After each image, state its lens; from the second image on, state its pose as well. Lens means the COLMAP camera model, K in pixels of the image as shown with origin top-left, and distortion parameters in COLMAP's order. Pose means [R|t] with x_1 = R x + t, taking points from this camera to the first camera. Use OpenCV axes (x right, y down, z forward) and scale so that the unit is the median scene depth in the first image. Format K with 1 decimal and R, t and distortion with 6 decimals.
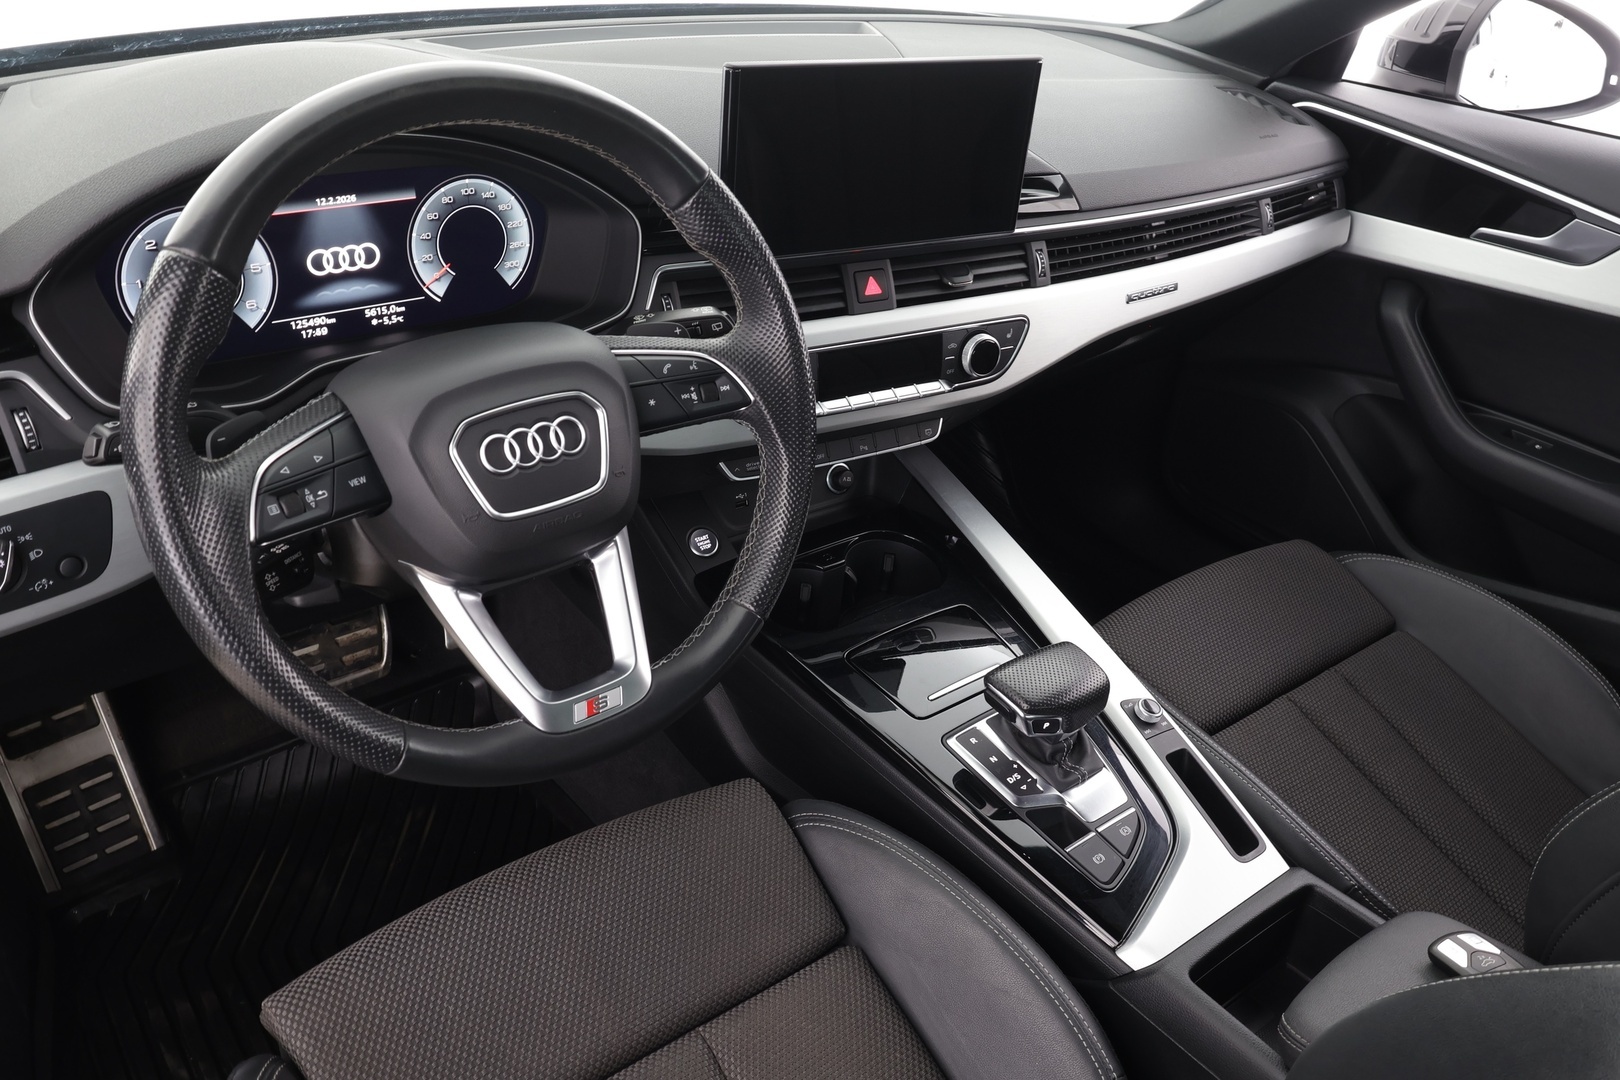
lens RADIAL K [[1292.0, 0, 810.0], [0, 1292.0, 540.0], [0, 0, 1]] dist [0.045391, -0.032661]
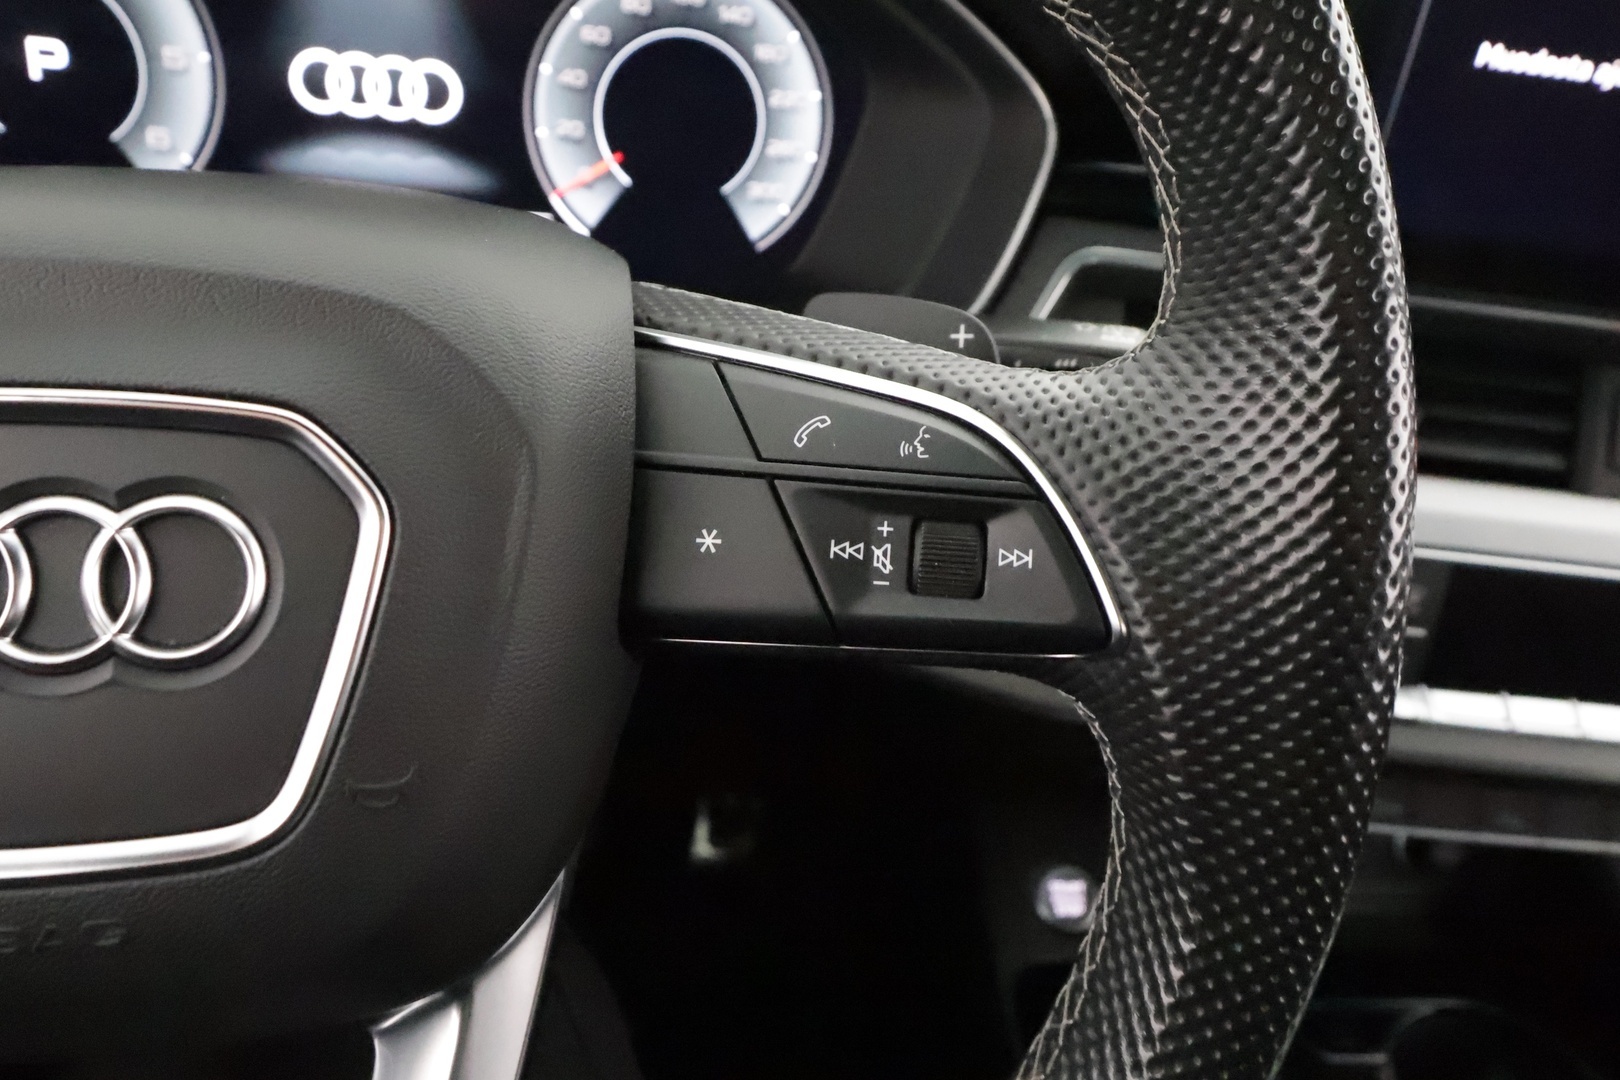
lens RADIAL K [[1292.0, 0, 810.0], [0, 1292.0, 540.0], [0, 0, 1]] dist [0.045391, -0.032661]
pose [[0.868427, 0.236563, -0.435744, 0.006311], [-0.283770, 0.957810, -0.045556, -0.083505], [0.406583, 0.163213, 0.898917, 0.645548]]
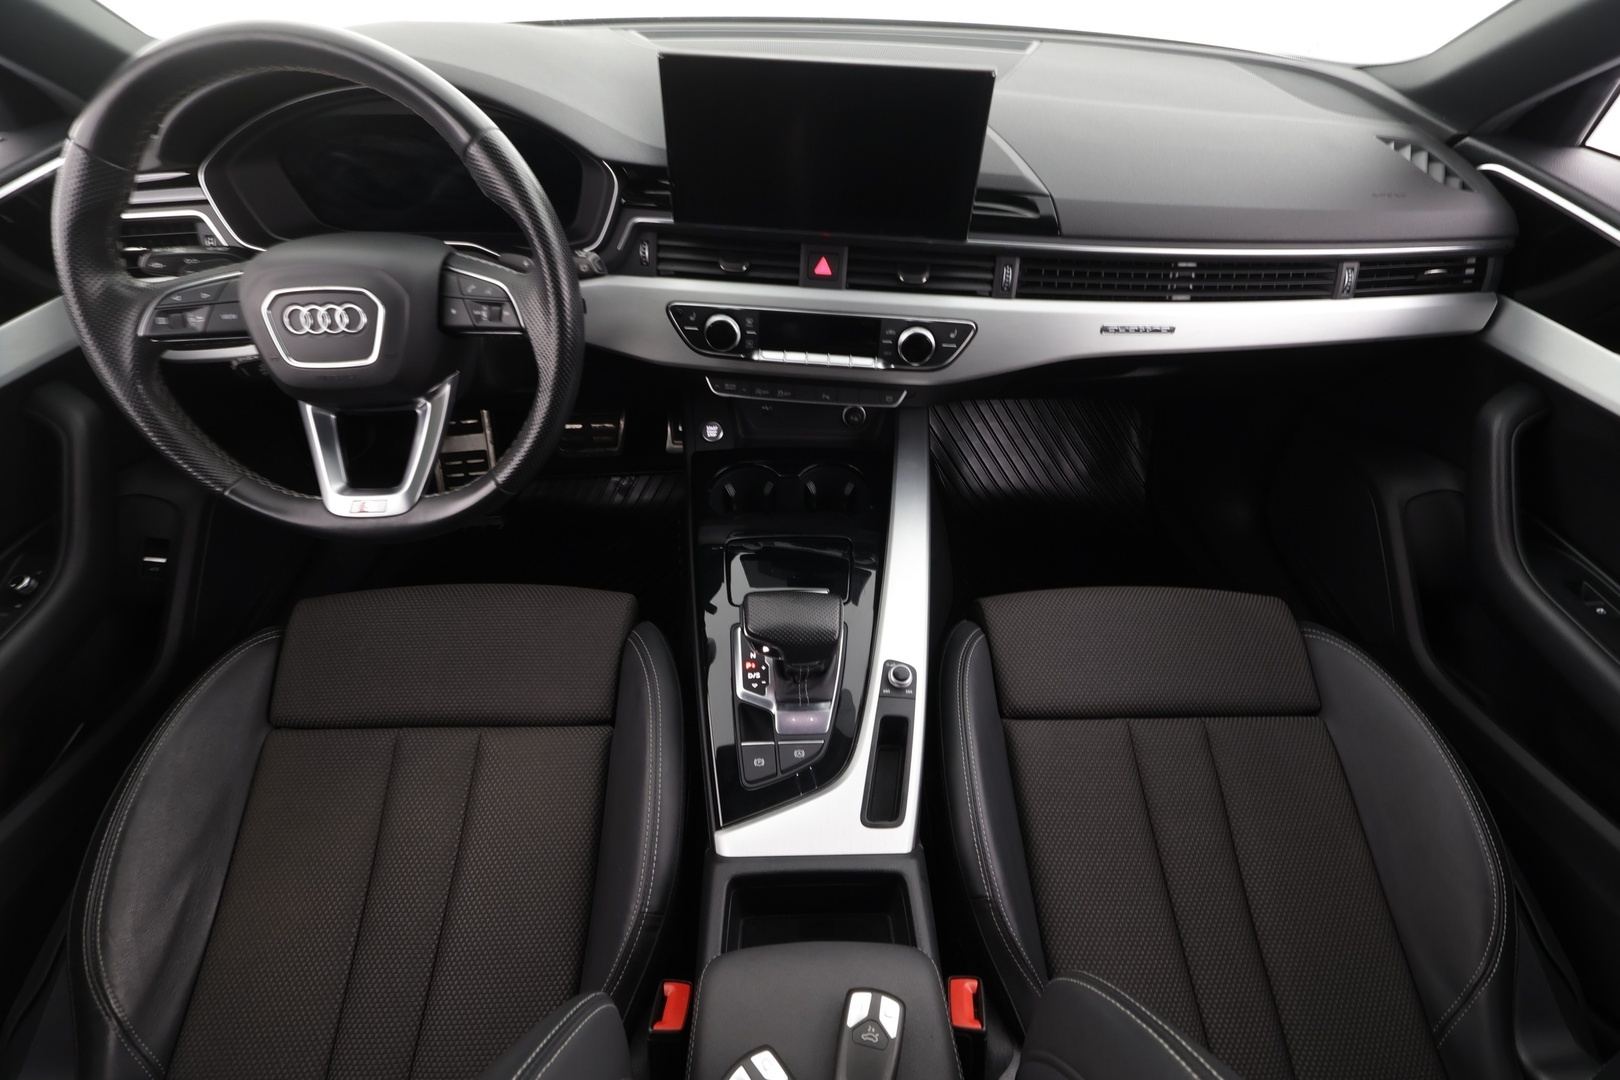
lens RADIAL K [[765.5, 0, 810.0], [0, 765.5, 540.0], [0, 0, 1]] dist [0.003788, 0.000555]
pose [[0.801618, 0.359506, -0.477664, 0.538536], [-0.266346, 0.930075, 0.253022, -0.154826], [0.535227, -0.075603, 0.841318, 0.420111]]
